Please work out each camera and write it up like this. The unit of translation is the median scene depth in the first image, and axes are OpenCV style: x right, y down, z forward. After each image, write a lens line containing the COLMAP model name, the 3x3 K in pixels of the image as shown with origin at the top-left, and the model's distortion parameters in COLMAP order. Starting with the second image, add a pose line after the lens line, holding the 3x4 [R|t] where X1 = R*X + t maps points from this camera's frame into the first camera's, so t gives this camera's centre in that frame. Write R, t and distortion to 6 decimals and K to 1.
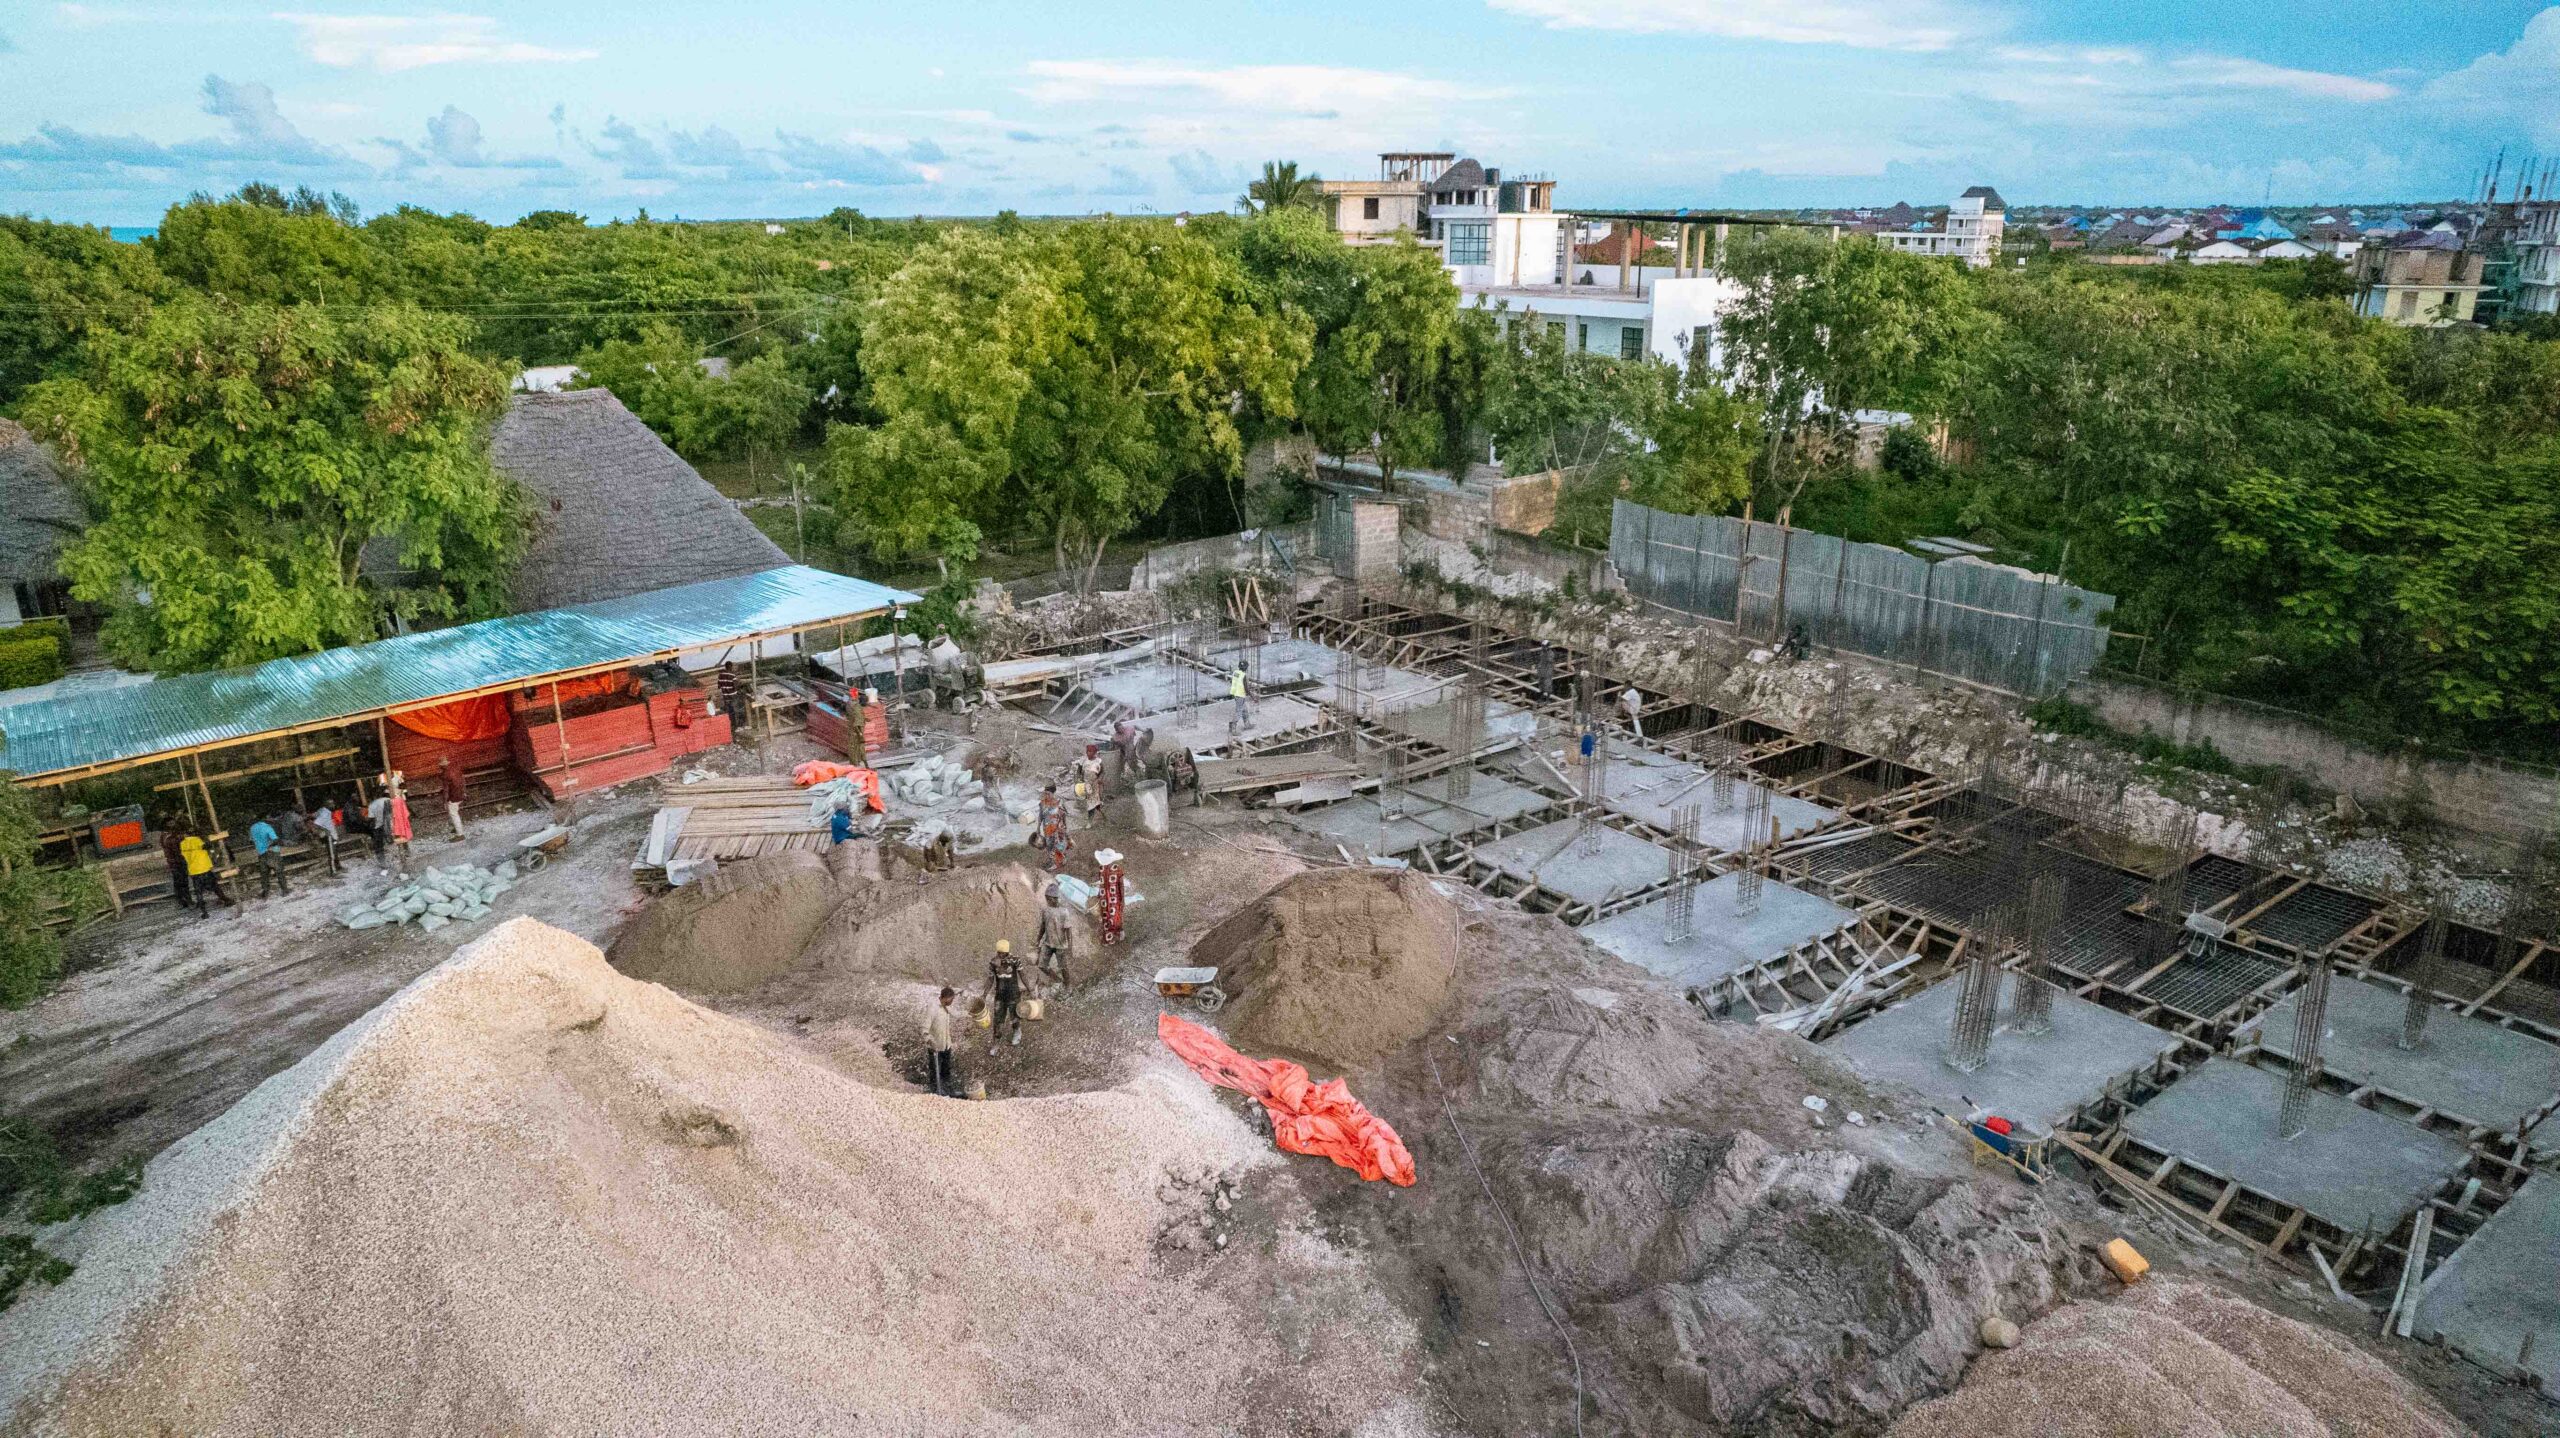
lens RADIAL K [[1644.5, 0, 1280.0], [0, 1644.5, 719.0], [0, 0, 1]] dist [-0.068919, 0.066451]
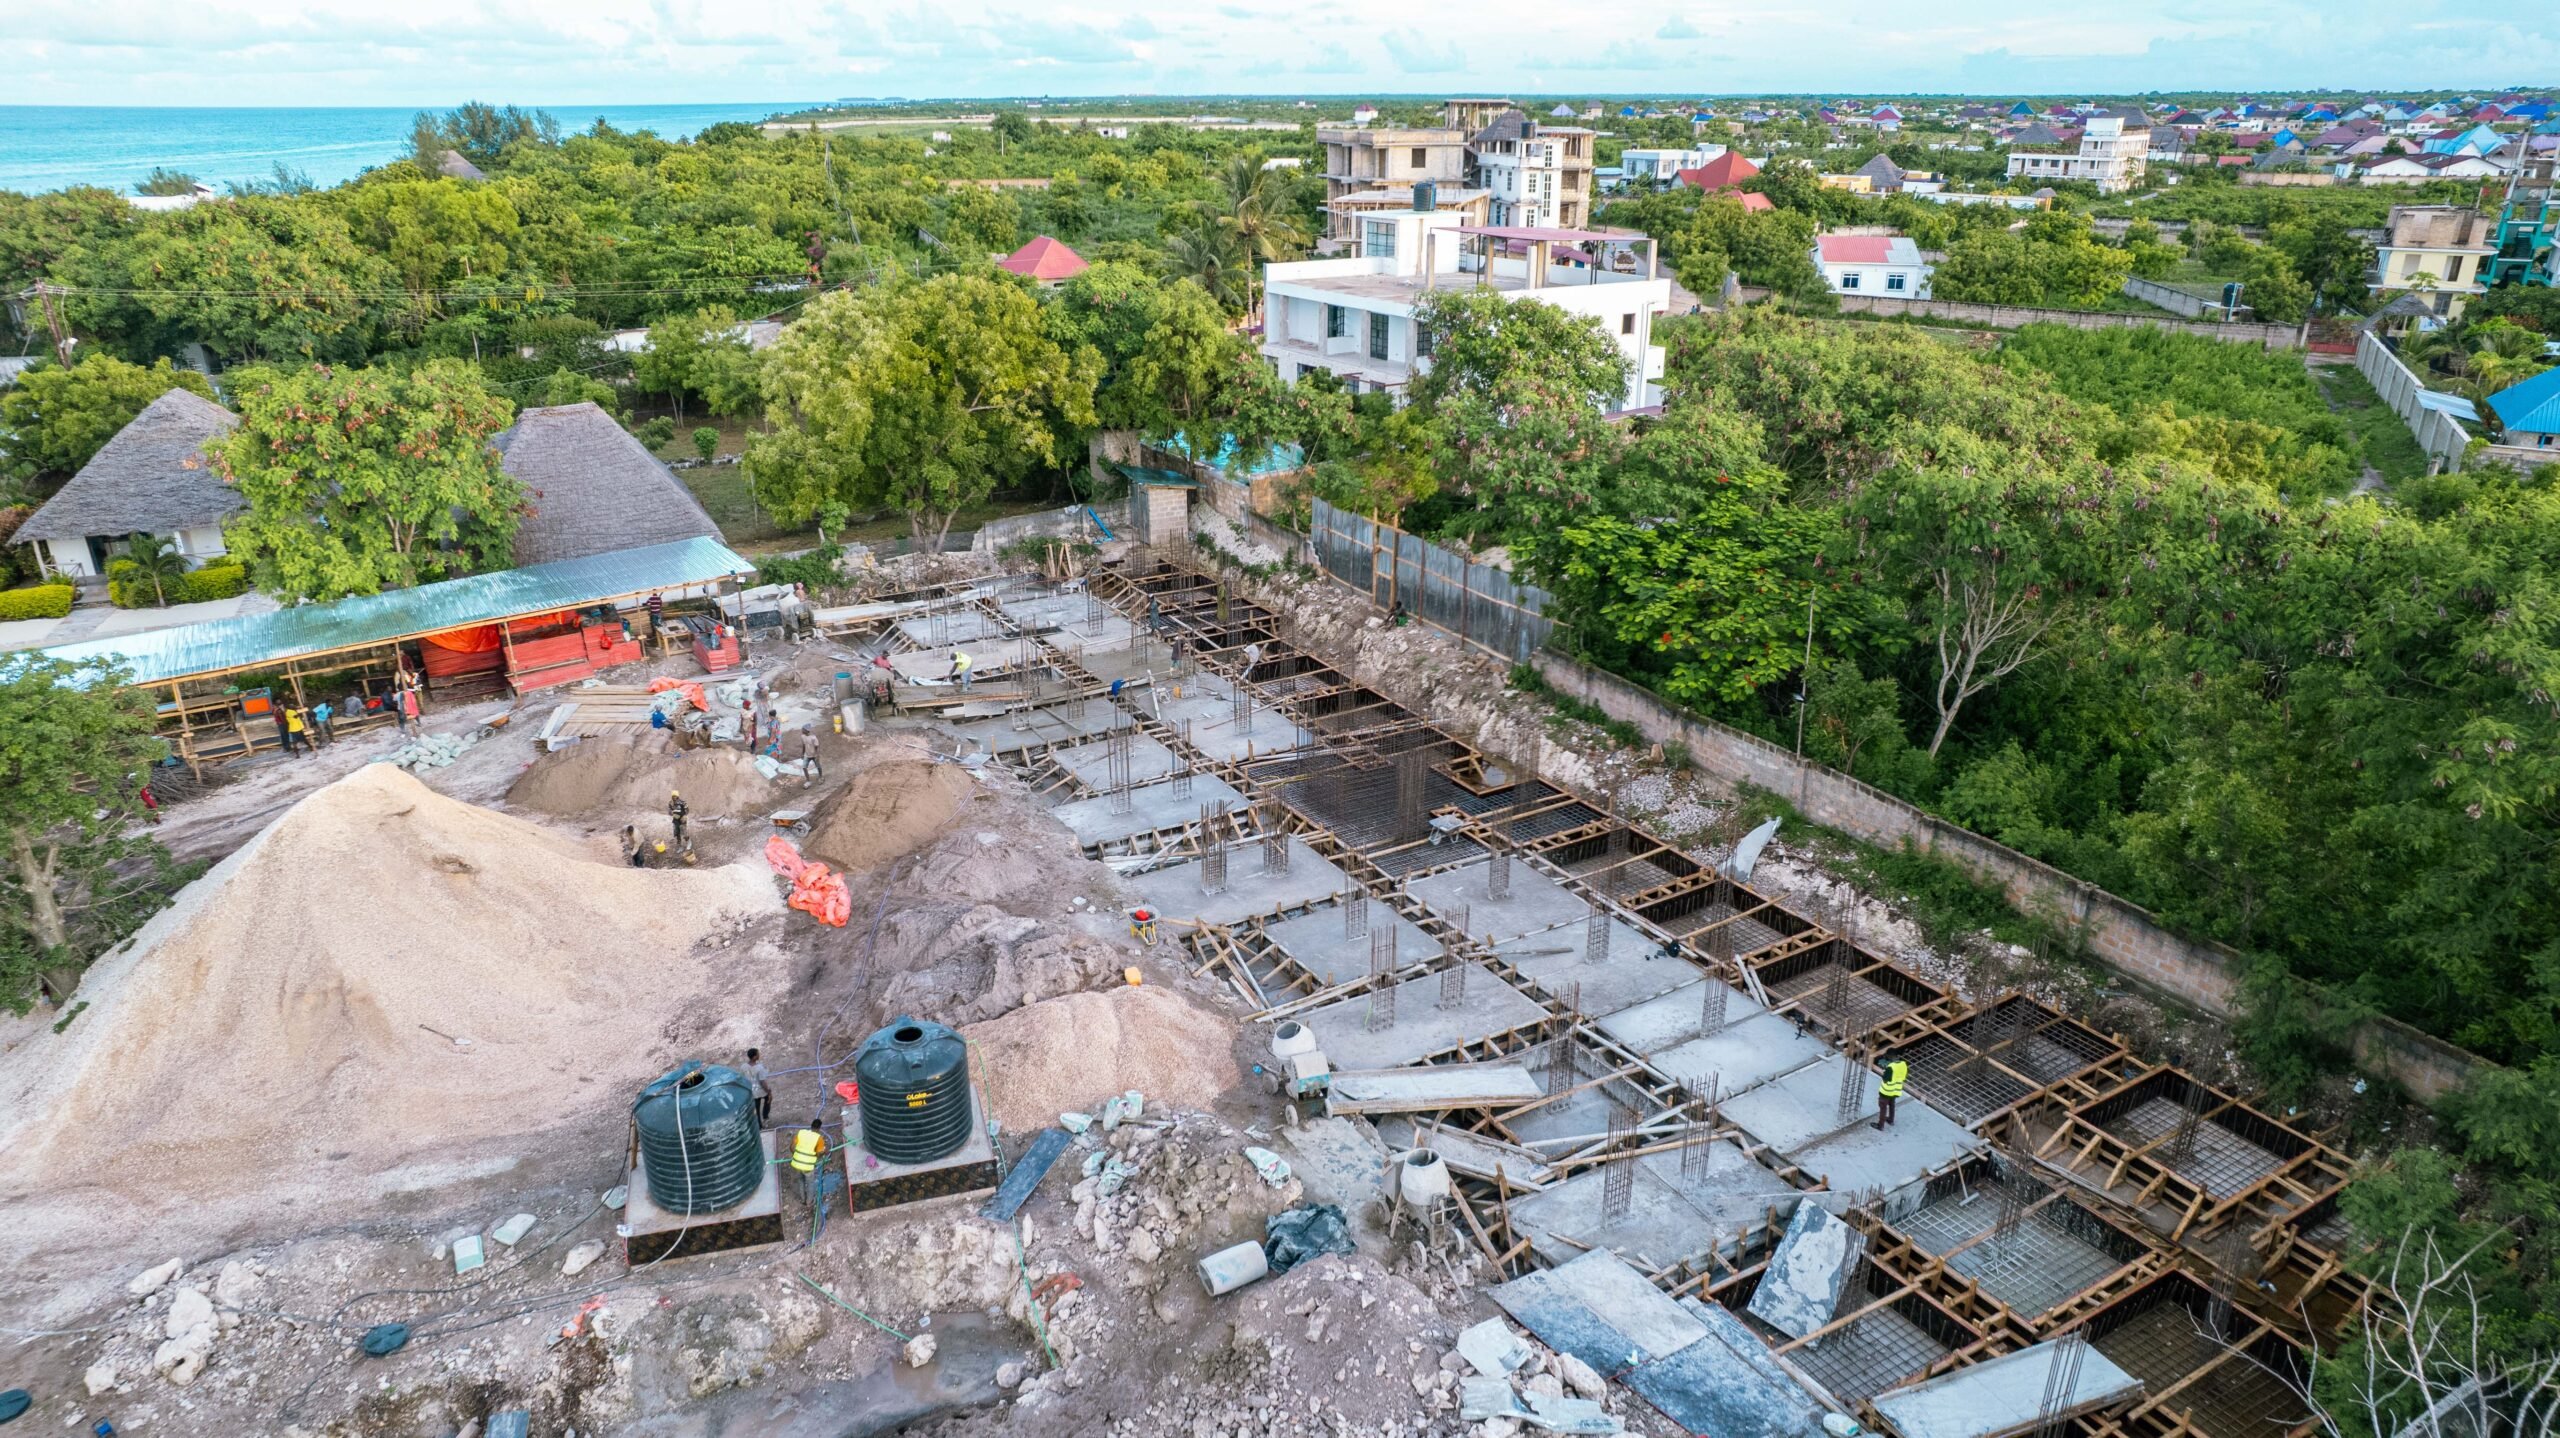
lens RADIAL K [[1644.5, 0, 1280.0], [0, 1644.5, 719.0], [0, 0, 1]] dist [-0.068919, 0.066451]
pose [[0.992644, 0.044300, -0.112674, 0.405643], [-0.036652, 0.996939, 0.069060, -0.053726], [0.115389, -0.064422, 0.991229, -0.414498]]
